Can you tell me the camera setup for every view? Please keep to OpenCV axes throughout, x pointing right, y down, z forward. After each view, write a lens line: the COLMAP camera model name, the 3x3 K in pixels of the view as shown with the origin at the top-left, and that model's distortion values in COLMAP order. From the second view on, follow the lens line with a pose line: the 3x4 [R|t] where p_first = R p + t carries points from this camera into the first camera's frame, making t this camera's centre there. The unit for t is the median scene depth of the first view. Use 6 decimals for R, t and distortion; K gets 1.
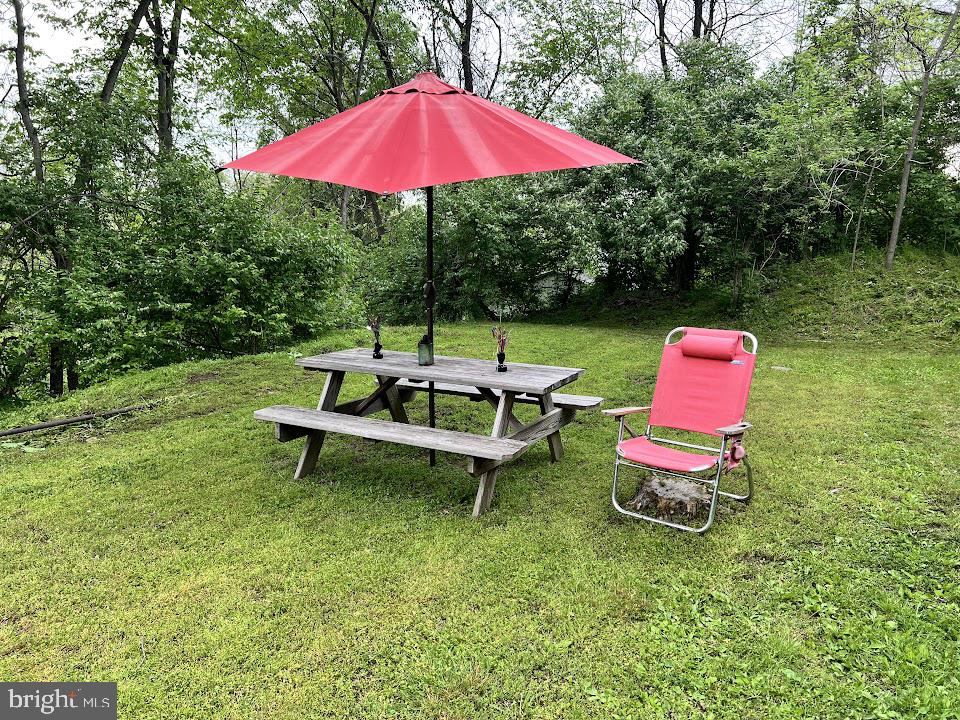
lens RADIAL K [[669.2, 0, 480.0], [0, 669.2, 360.0], [0, 0, 1]] dist [0.093553, -0.106221]
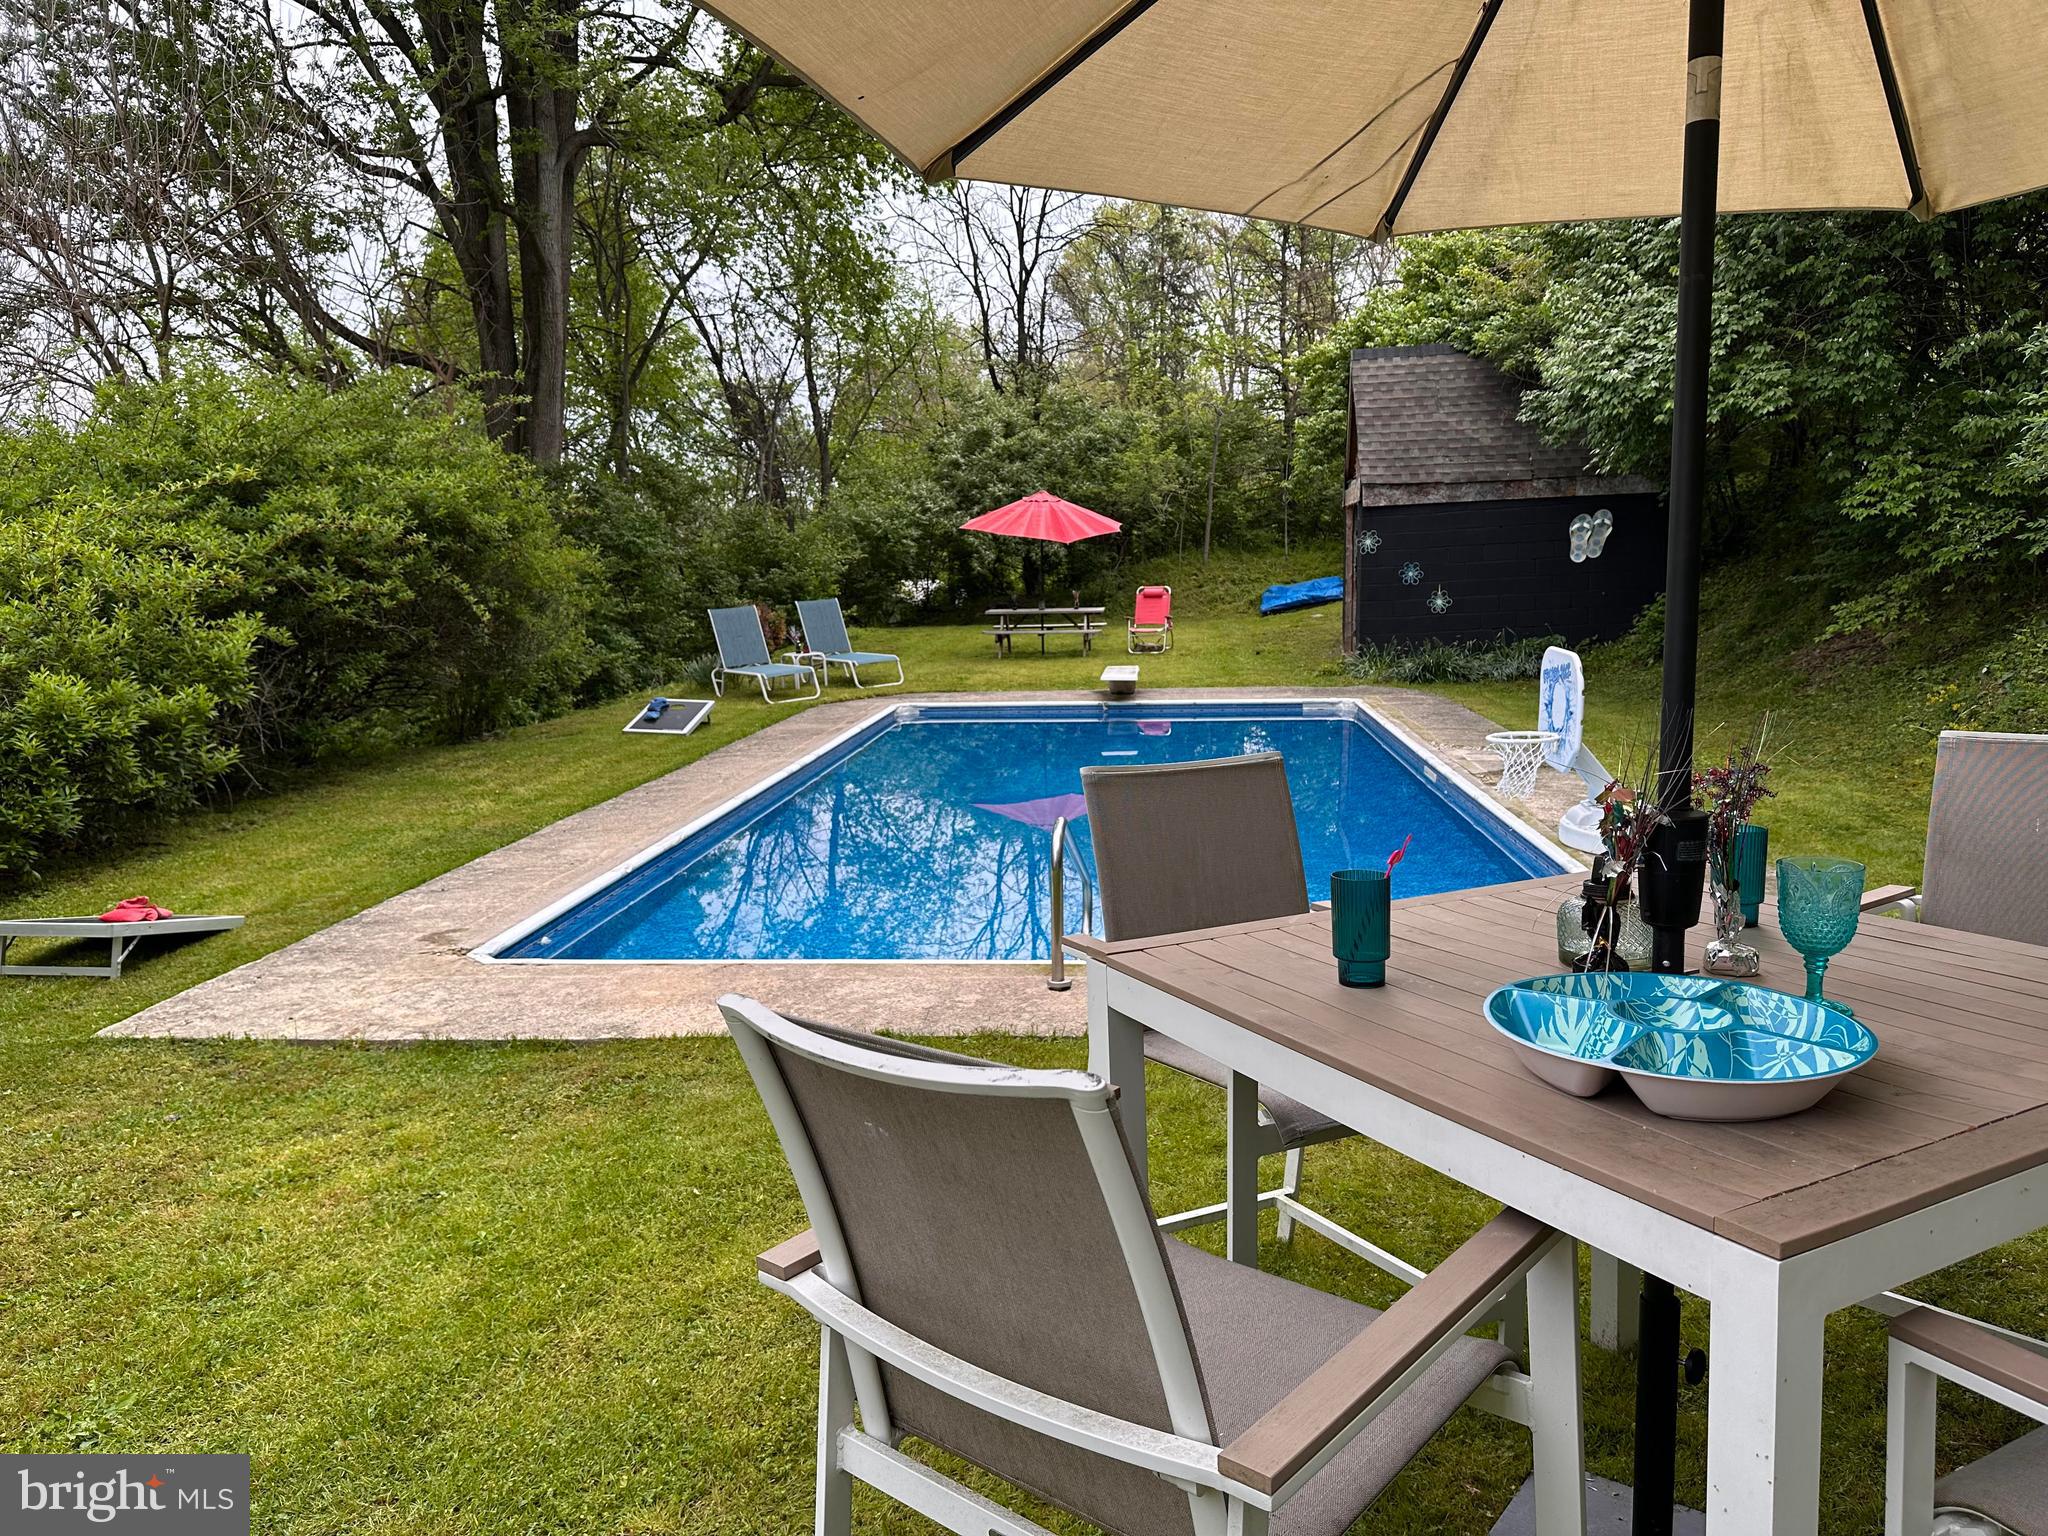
lens RADIAL K [[1438.2, 0, 1018.9], [0, 1438.2, 811.2], [0, 0, 1]] dist [0.094779, -0.131963]
pose [[0.916442, -0.107844, 0.385361, -0.797621], [0.103135, 0.994122, 0.032938, 0.194572], [-0.386648, 0.009559, 0.922178, -1.327001]]
